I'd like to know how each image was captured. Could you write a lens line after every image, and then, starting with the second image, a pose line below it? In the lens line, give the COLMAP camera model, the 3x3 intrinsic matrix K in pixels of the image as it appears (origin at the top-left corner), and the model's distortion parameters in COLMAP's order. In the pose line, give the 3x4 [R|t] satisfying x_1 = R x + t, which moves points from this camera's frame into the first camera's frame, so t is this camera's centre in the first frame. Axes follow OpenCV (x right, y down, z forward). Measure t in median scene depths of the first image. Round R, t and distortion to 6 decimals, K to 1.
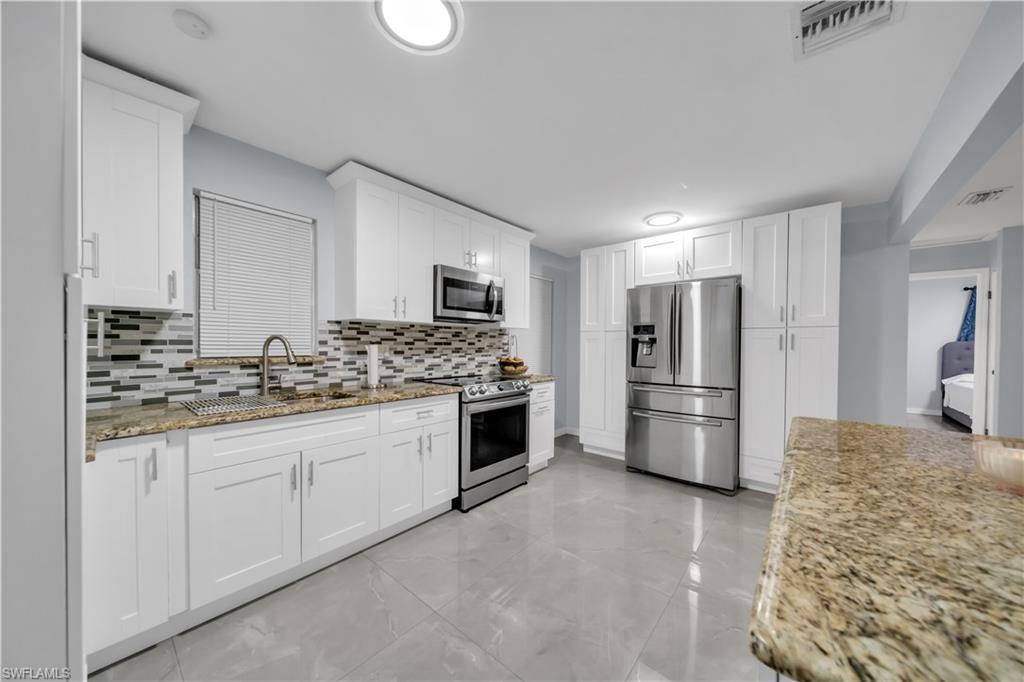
lens RADIAL K [[354.0, 0, 516.8], [0, 354.0, 348.3], [0, 0, 1]] dist [-0.001812, -0.000153]
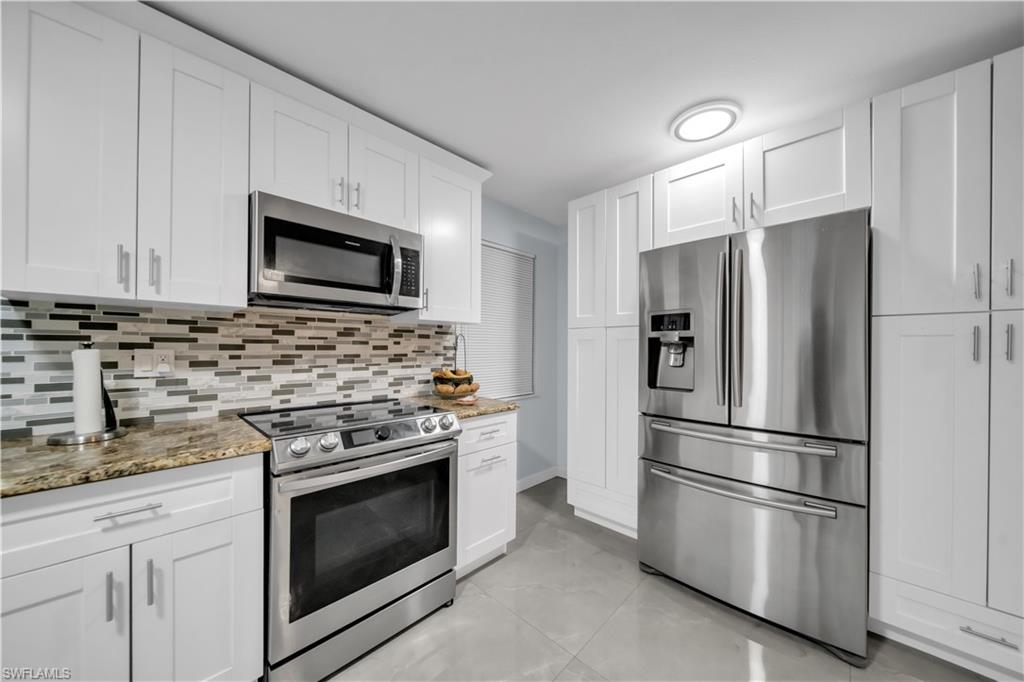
lens RADIAL K [[352.7, 0, 515.6], [0, 352.7, 348.5], [0, 0, 1]] dist [-0.000591, -0.001232]
pose [[0.997942, -0.001224, -0.064109, 0.155901], [0.000467, 0.999930, -0.011827, -0.004649], [0.064119, 0.011773, 0.997873, 0.442940]]
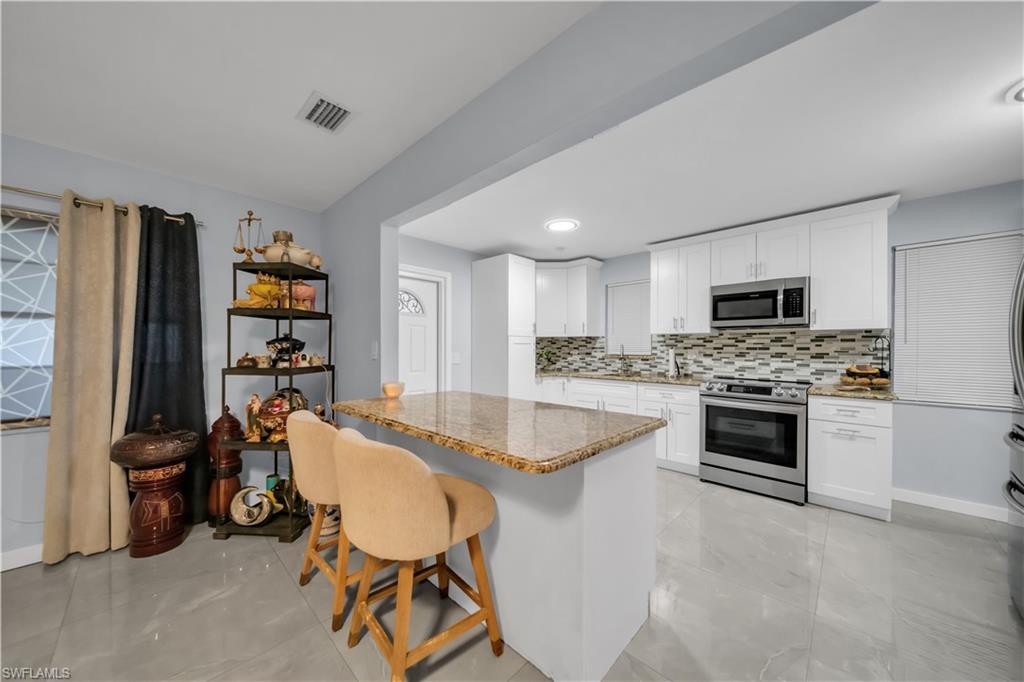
lens RADIAL K [[352.7, 0, 515.6], [0, 352.7, 348.5], [0, 0, 1]] dist [-0.000591, -0.001232]
pose [[-0.065355, -0.003147, -0.997857, 0.925642], [-0.015900, 0.999871, -0.002112, 0.000581], [0.997735, 0.015728, -0.065397, 0.326223]]
